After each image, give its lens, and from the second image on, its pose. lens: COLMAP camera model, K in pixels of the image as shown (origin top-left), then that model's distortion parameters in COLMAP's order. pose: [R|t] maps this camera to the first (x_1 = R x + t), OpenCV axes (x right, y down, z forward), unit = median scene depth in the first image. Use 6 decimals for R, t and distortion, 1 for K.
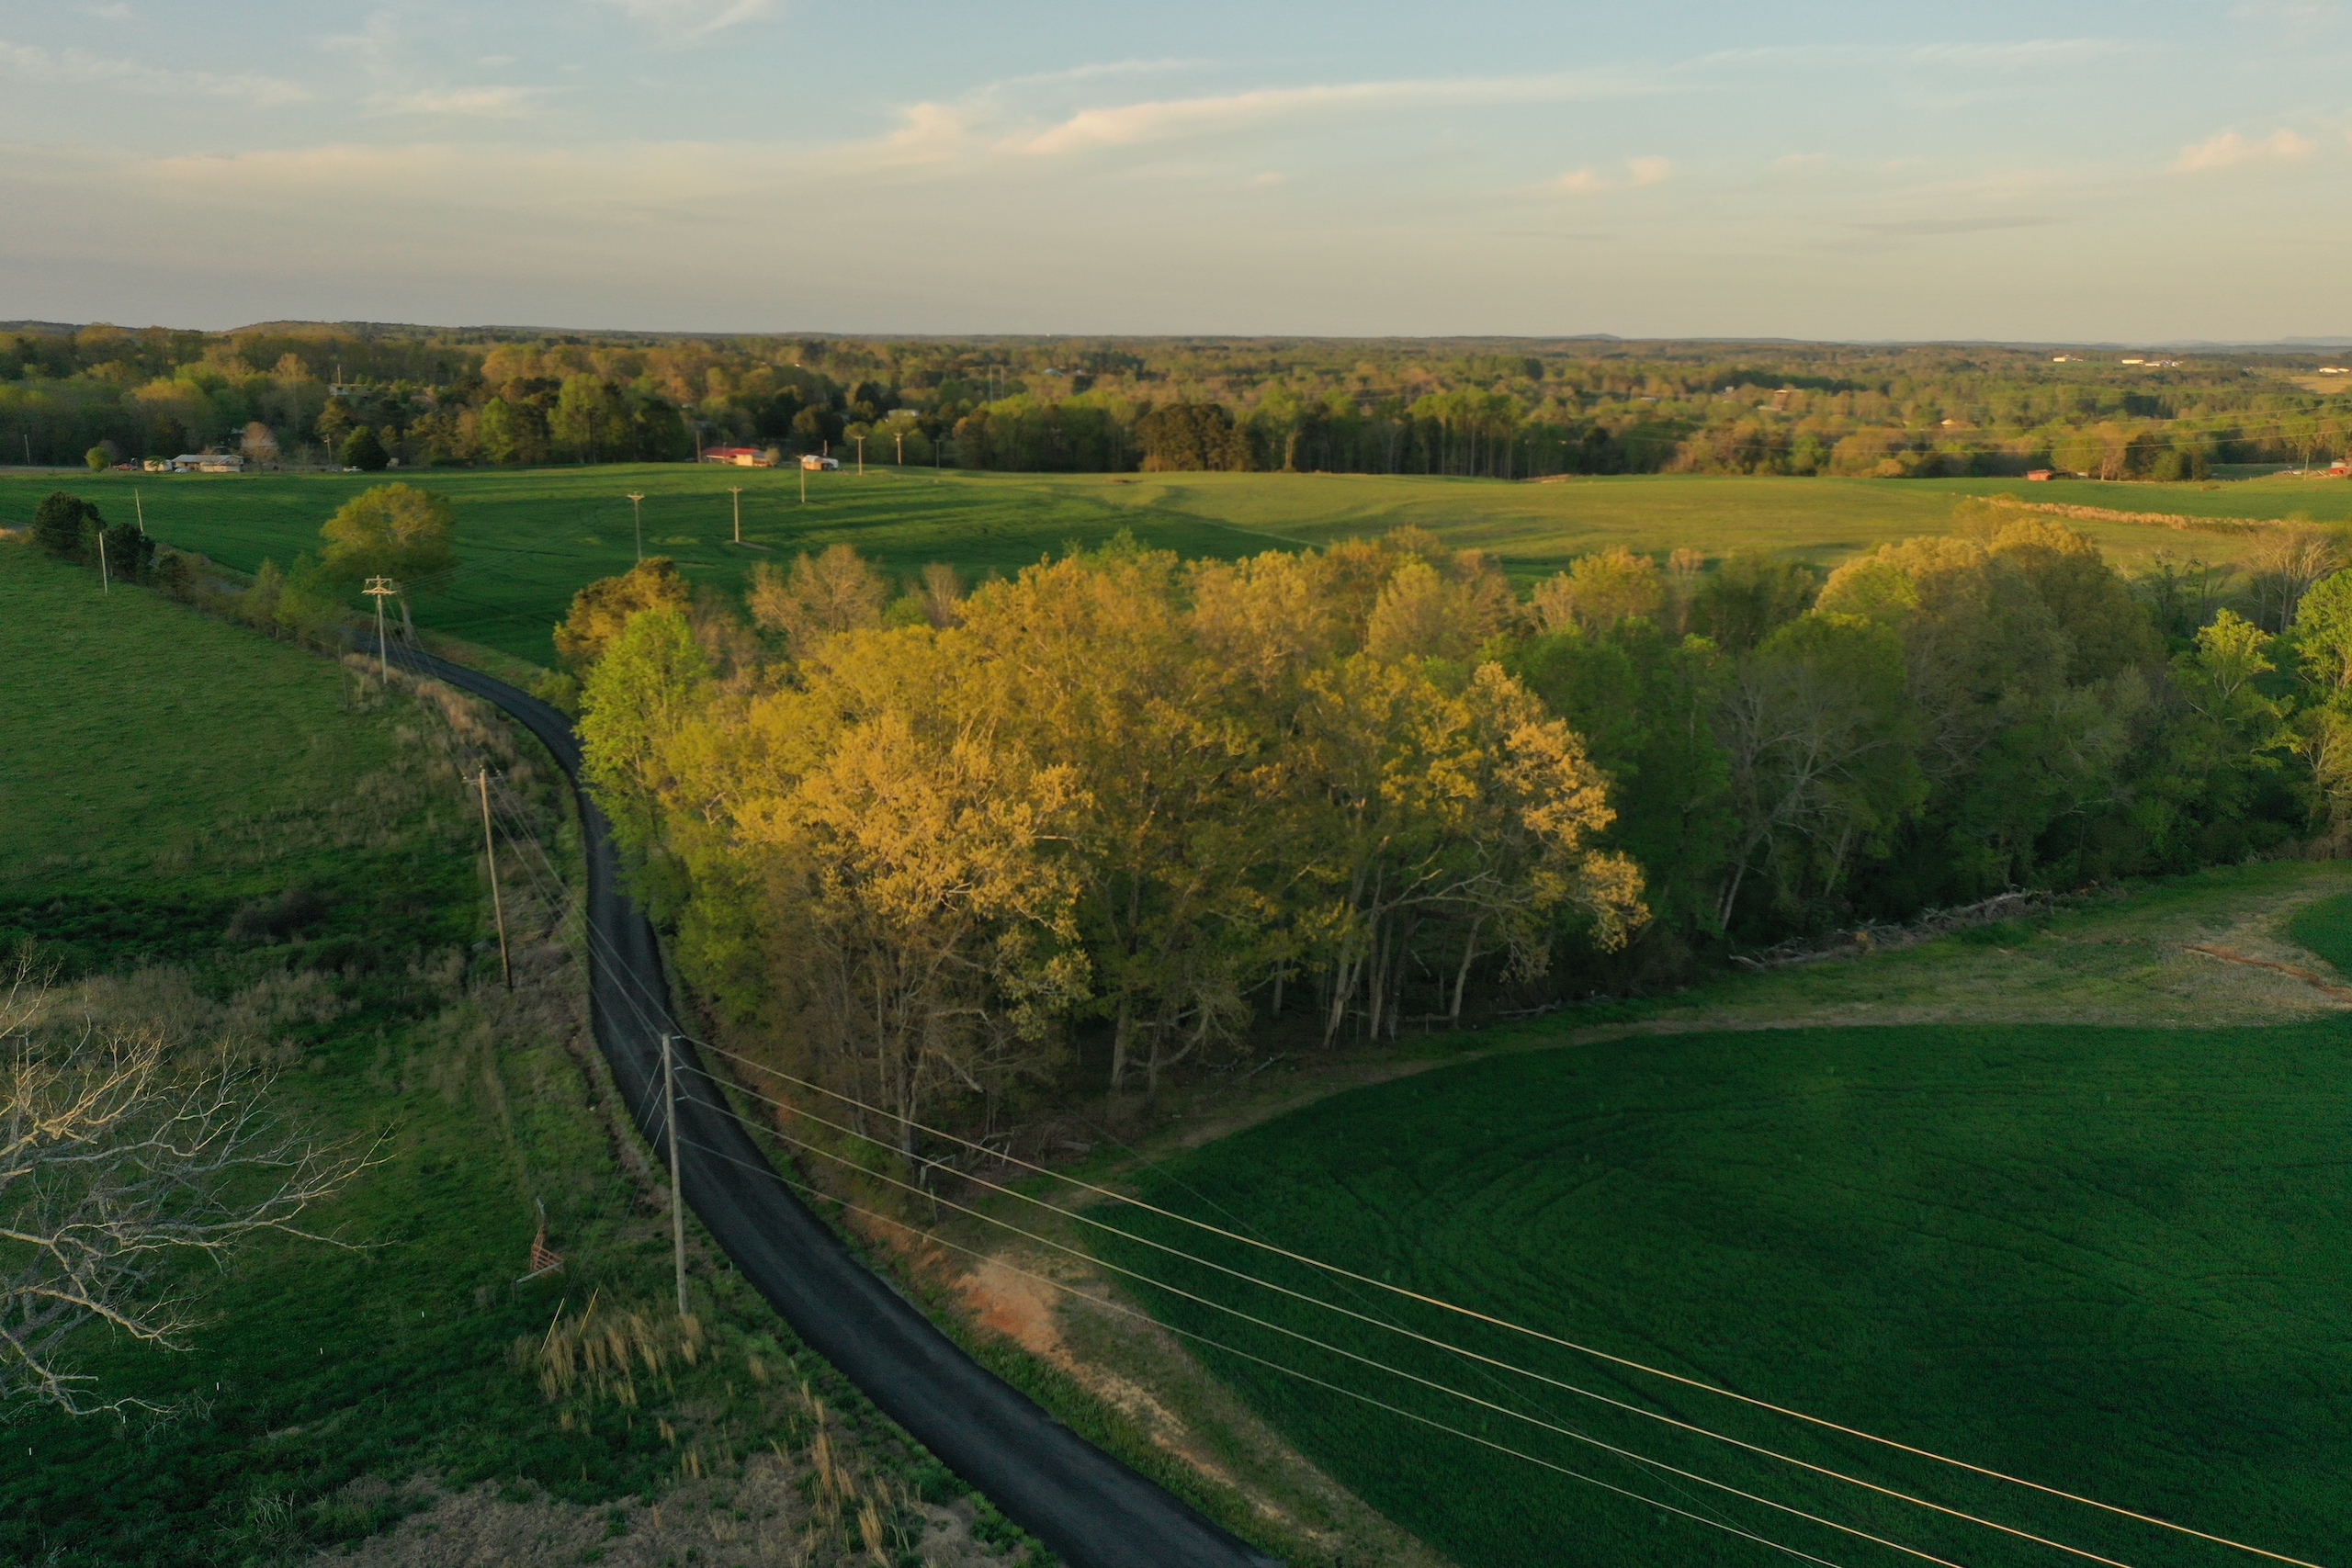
lens RADIAL K [[1821.9, 0, 1184.0], [0, 1821.9, 787.1], [0, 0, 1]] dist [-0.009118, 0.004412]
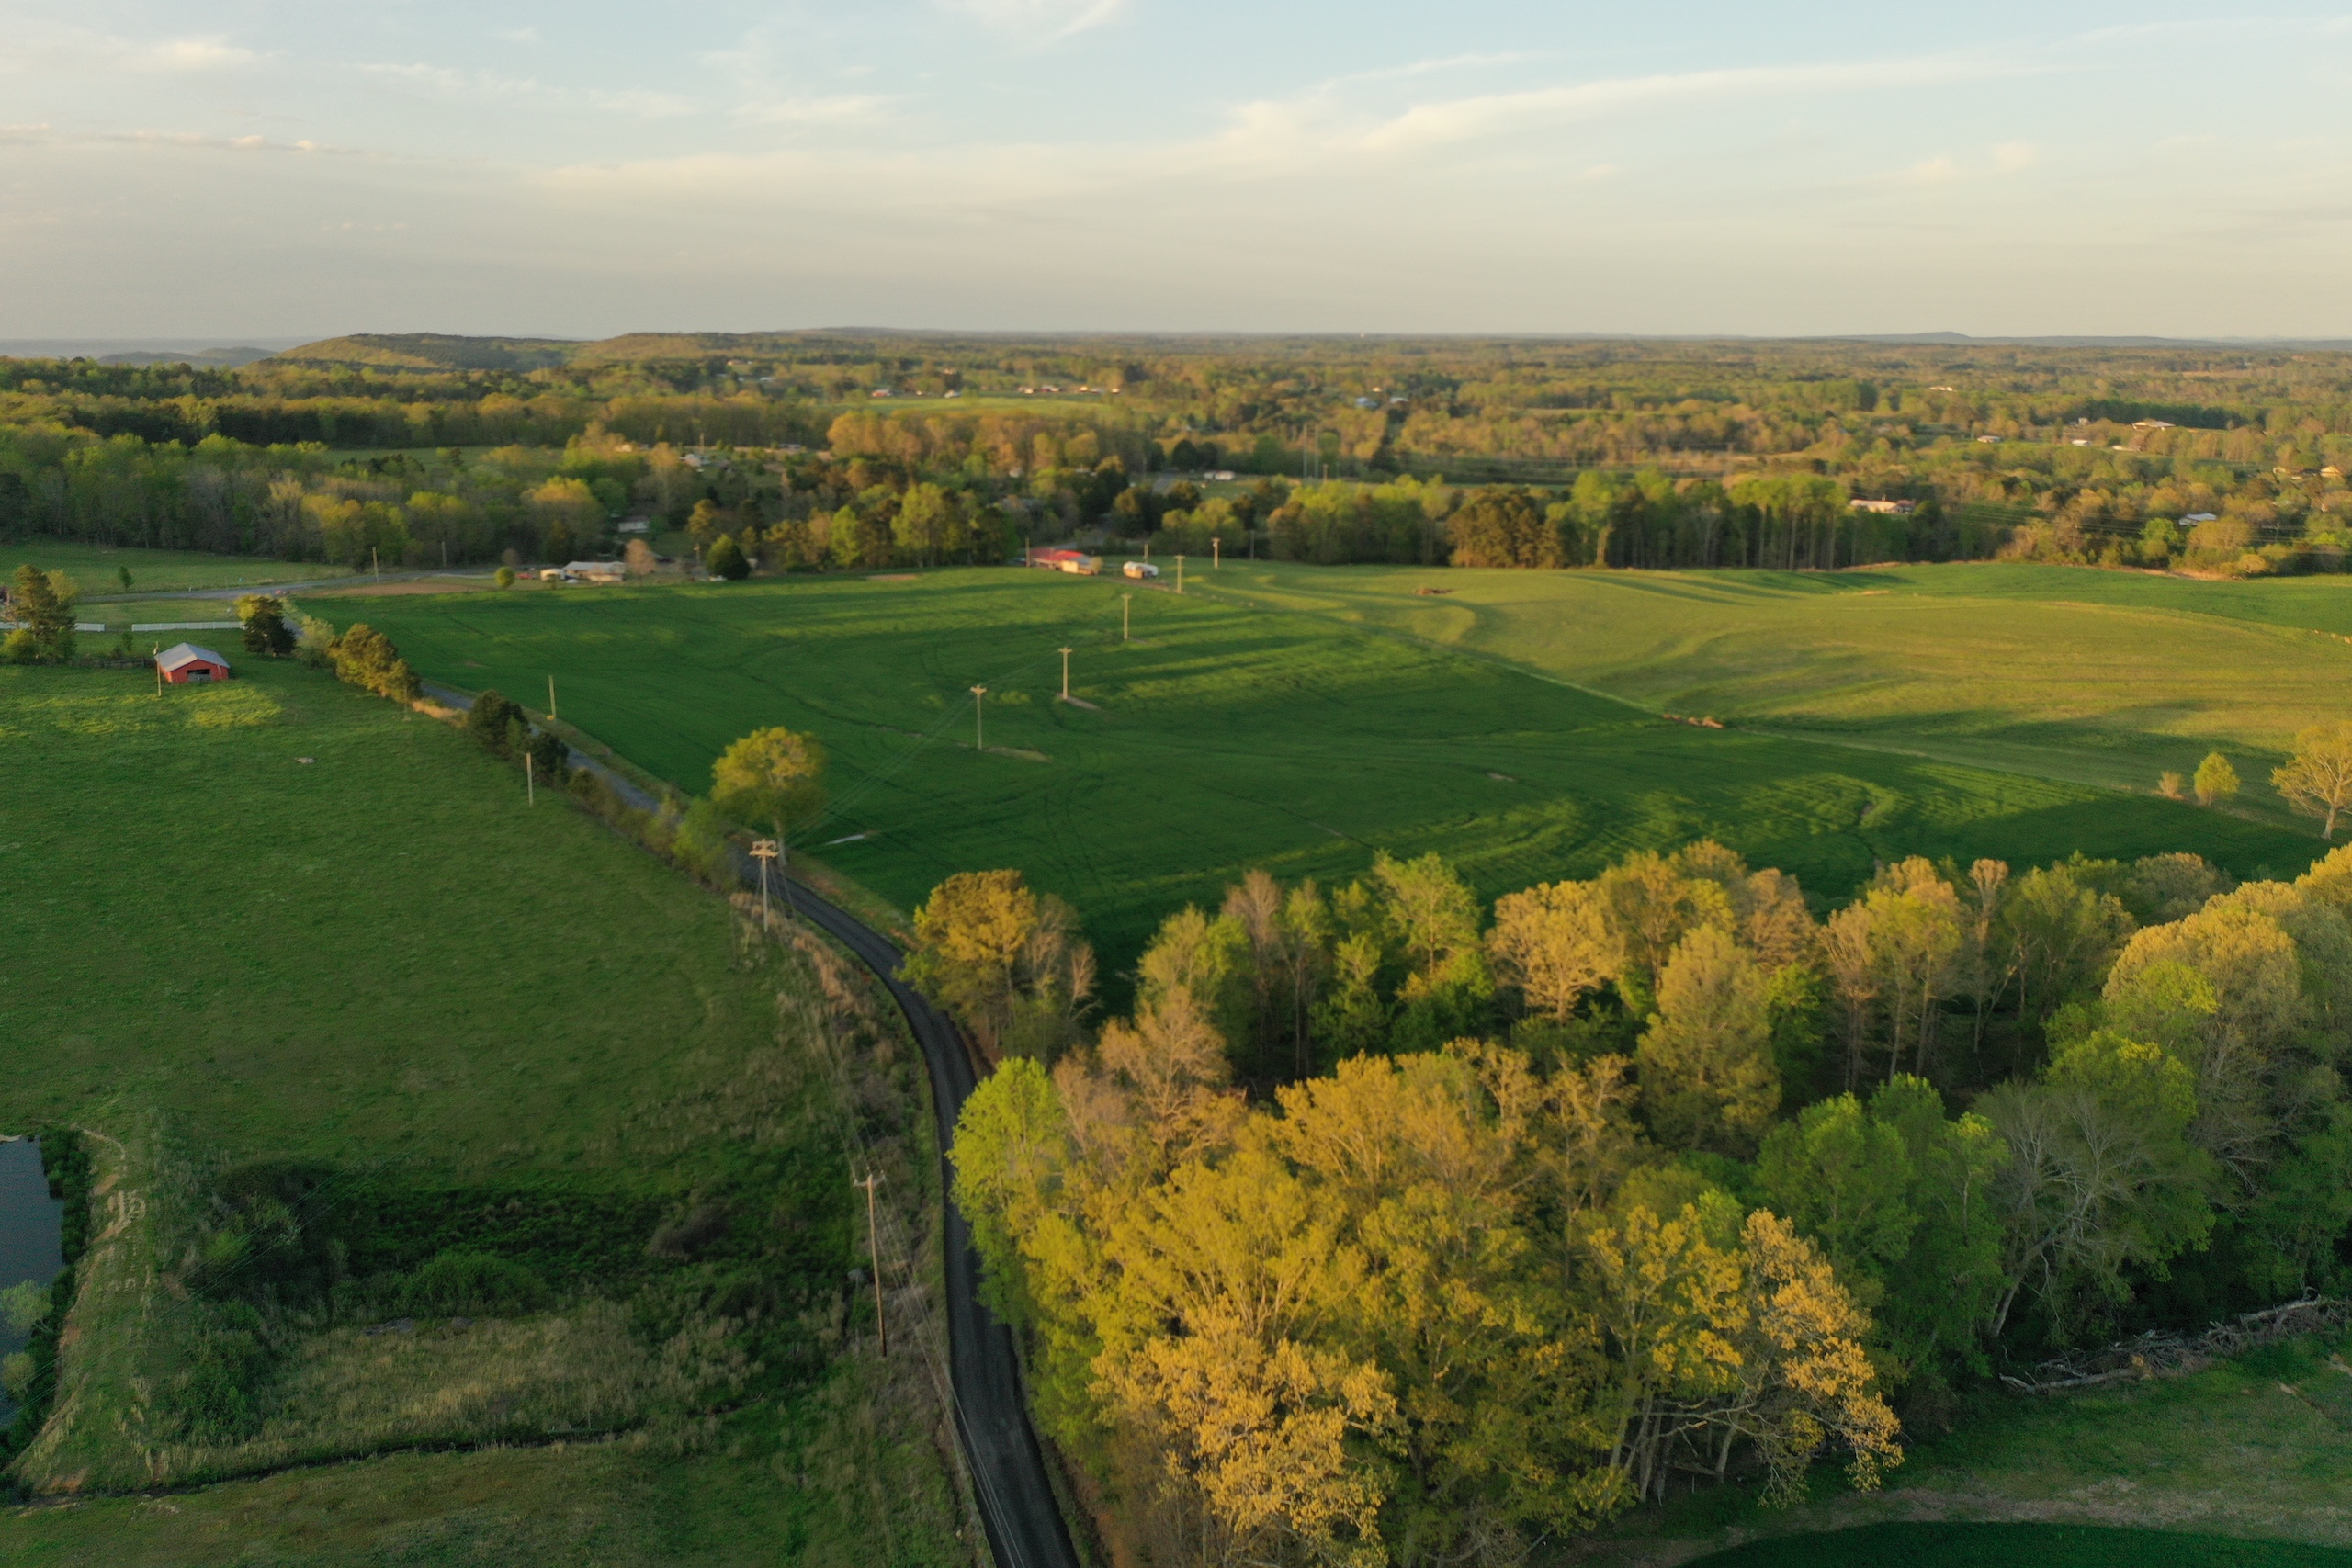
lens RADIAL K [[1821.9, 0, 1184.3], [0, 1821.9, 790.6], [0, 0, 1]] dist [-0.009118, 0.004412]
pose [[0.986109, 0.039169, -0.161415, -0.004760], [-0.038438, 0.999232, 0.007650, -0.172009], [0.161591, -0.001339, 0.986857, -0.076338]]
